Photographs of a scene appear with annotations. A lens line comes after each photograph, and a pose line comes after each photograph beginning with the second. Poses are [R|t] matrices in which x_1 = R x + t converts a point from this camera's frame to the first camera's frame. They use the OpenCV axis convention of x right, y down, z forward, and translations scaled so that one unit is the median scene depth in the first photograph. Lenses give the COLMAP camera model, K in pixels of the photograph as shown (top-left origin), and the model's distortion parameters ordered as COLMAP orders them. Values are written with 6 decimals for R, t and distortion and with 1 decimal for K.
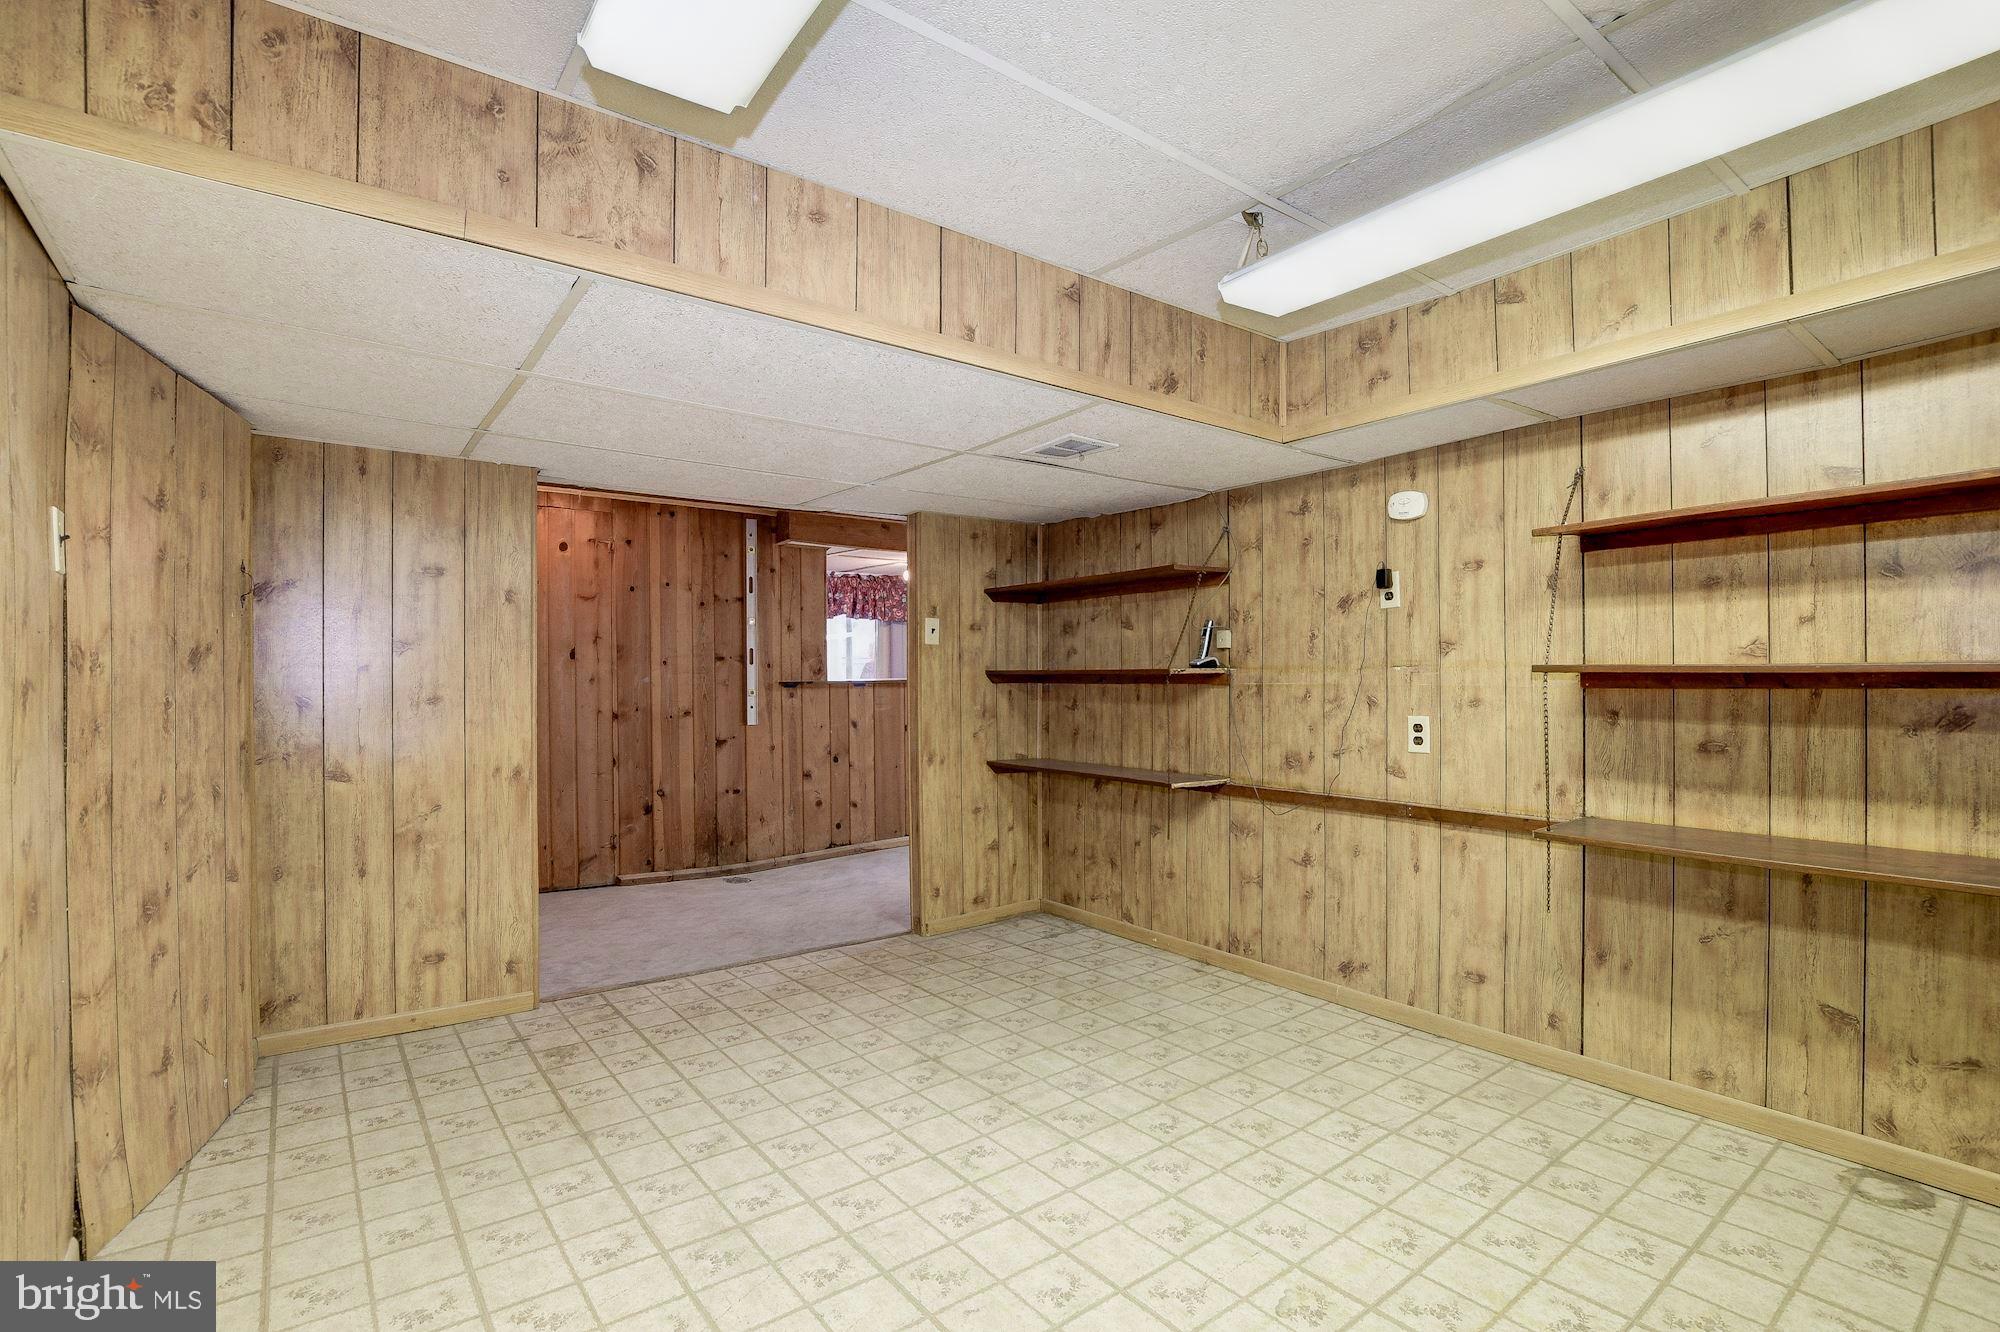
lens RADIAL K [[923.5, 0, 1001.0], [0, 923.5, 671.5], [0, 0, 1]] dist [-0.031202, 0.004710]
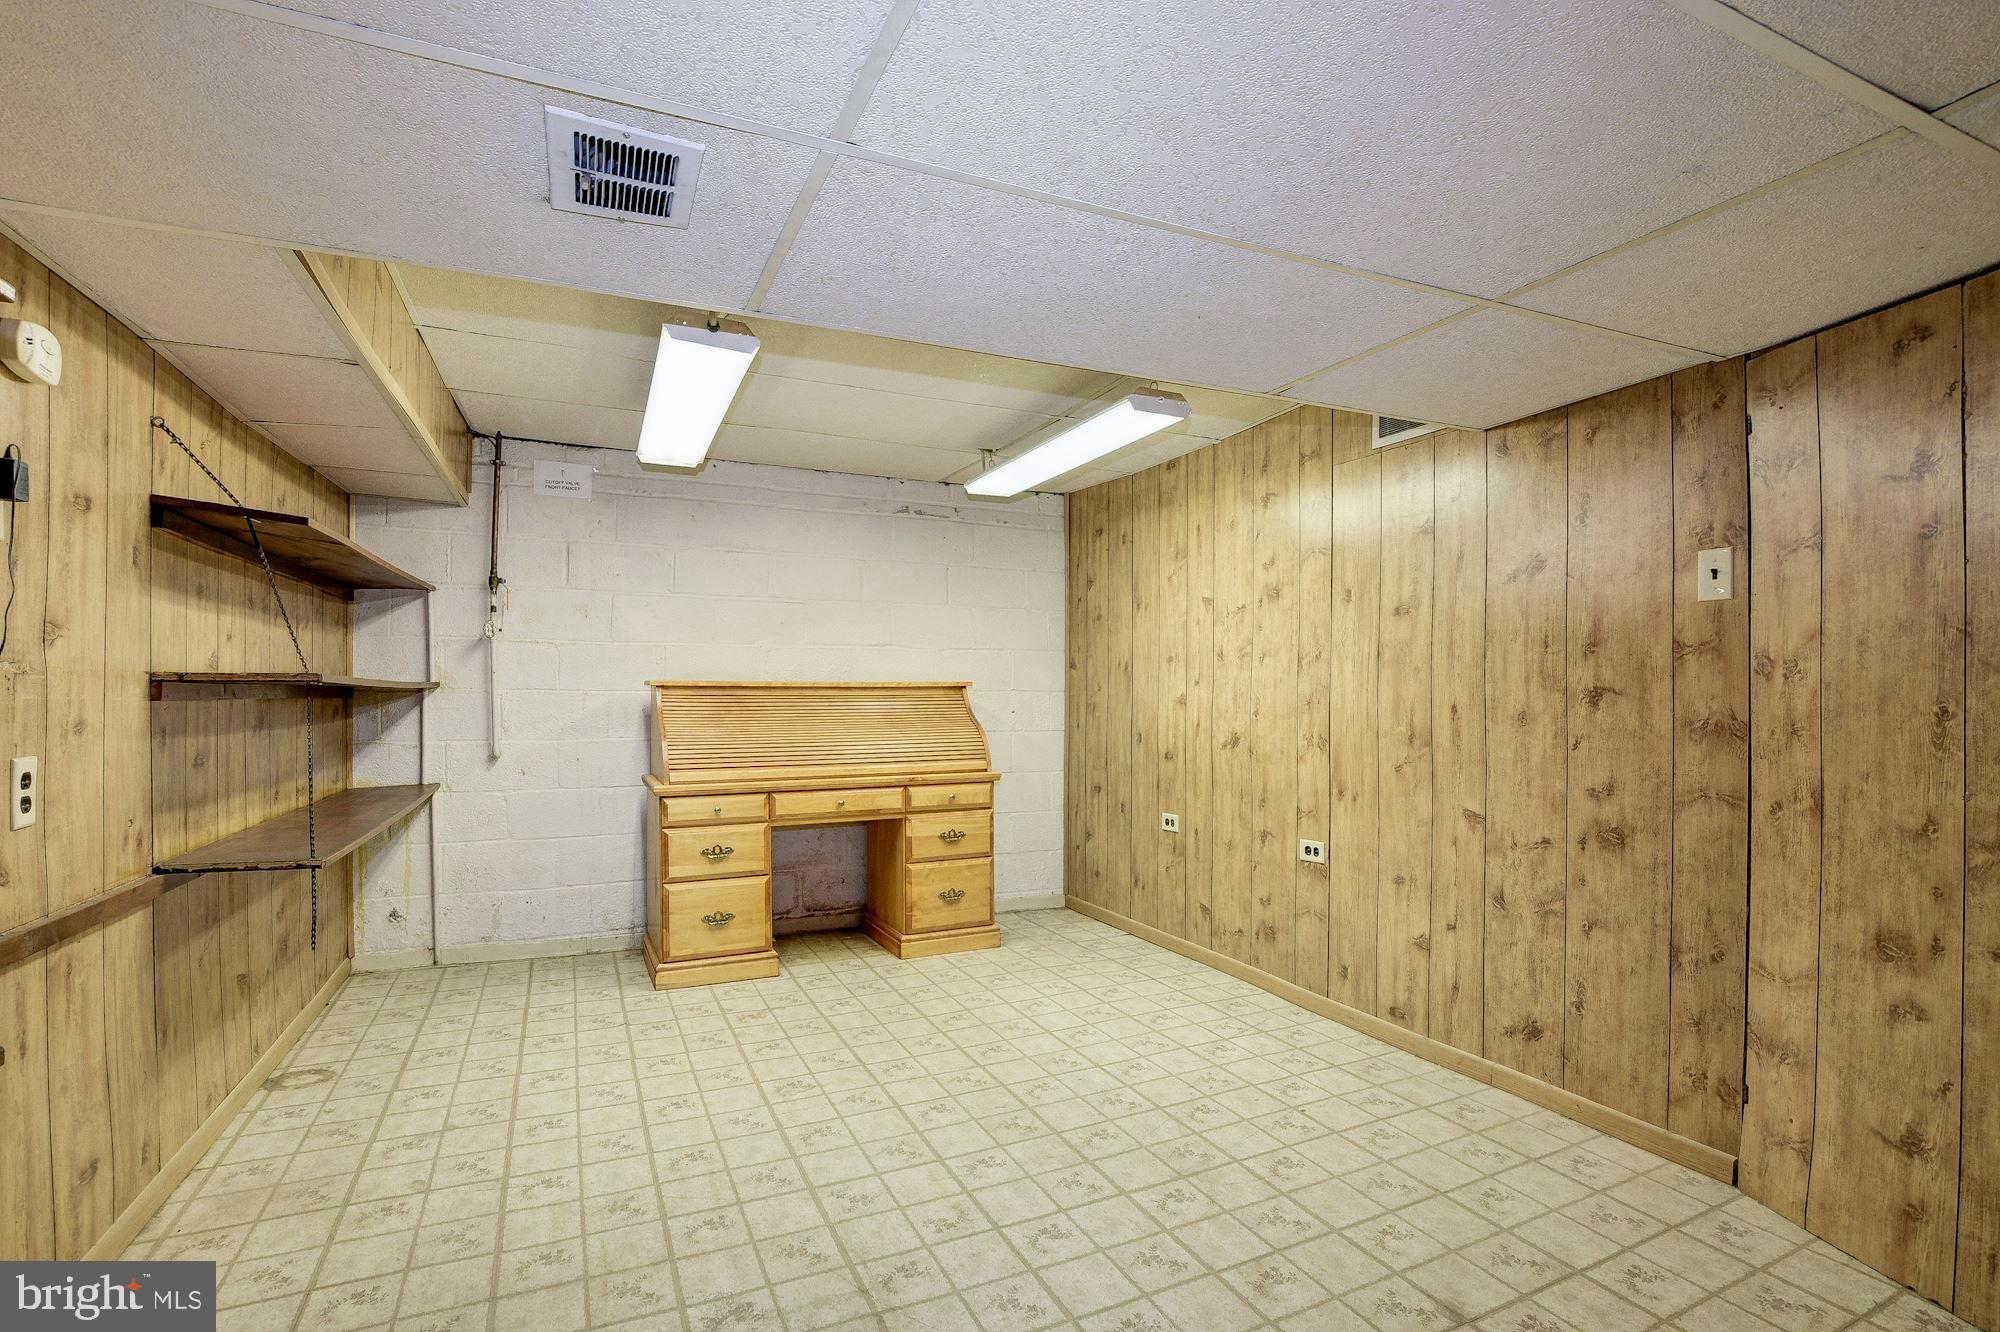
lens RADIAL K [[923.5, 0, 983.1], [0, 923.5, 703.8], [0, 0, 1]] dist [-0.031202, 0.004710]
pose [[-0.973068, 0.000467, 0.230518, -0.274598], [0.000758, 0.999999, 0.001170, 0.024460], [-0.230518, 0.001313, -0.973067, 1.920283]]
